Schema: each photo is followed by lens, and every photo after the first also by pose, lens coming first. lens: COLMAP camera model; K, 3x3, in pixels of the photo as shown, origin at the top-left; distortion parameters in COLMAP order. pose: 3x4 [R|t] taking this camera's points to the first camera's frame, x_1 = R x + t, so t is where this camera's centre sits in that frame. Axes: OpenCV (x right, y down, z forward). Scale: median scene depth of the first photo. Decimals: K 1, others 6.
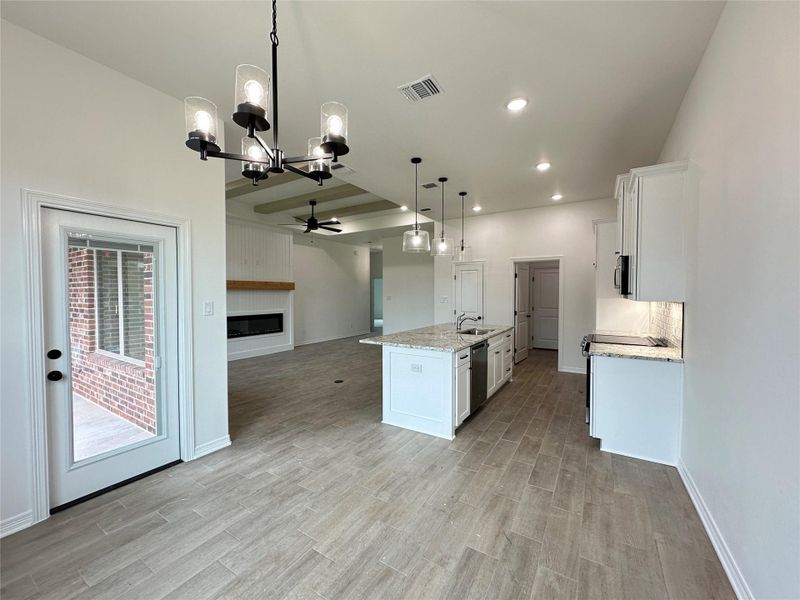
lens RADIAL K [[318.9, 0, 398.8], [0, 318.9, 300.0], [0, 0, 1]] dist [-0.002020, 0.000052]
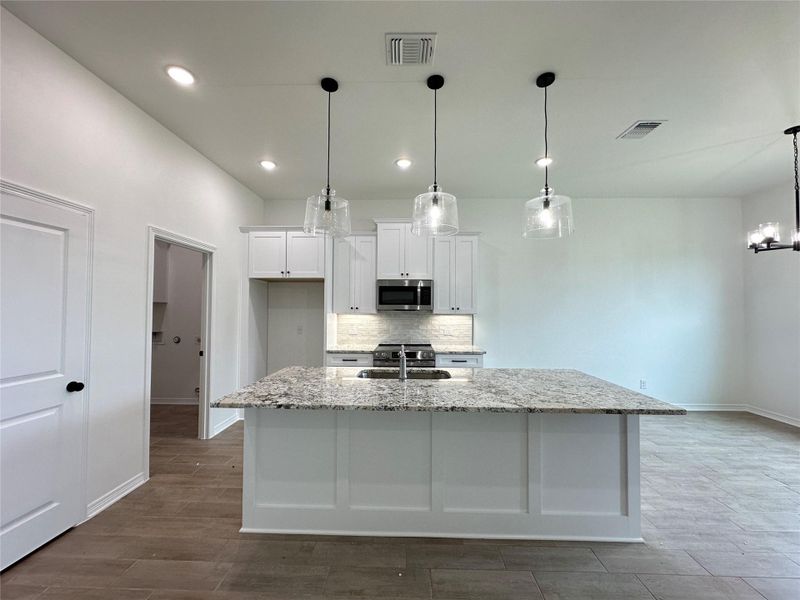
lens RADIAL K [[318.9, 0, 398.8], [0, 318.9, 300.0], [0, 0, 1]] dist [-0.002020, 0.000052]
pose [[-0.505370, 0.022660, 0.862605, -0.191090], [0.014433, 0.999737, -0.017807, -0.019408], [-0.862782, 0.003451, -0.505564, 0.970082]]
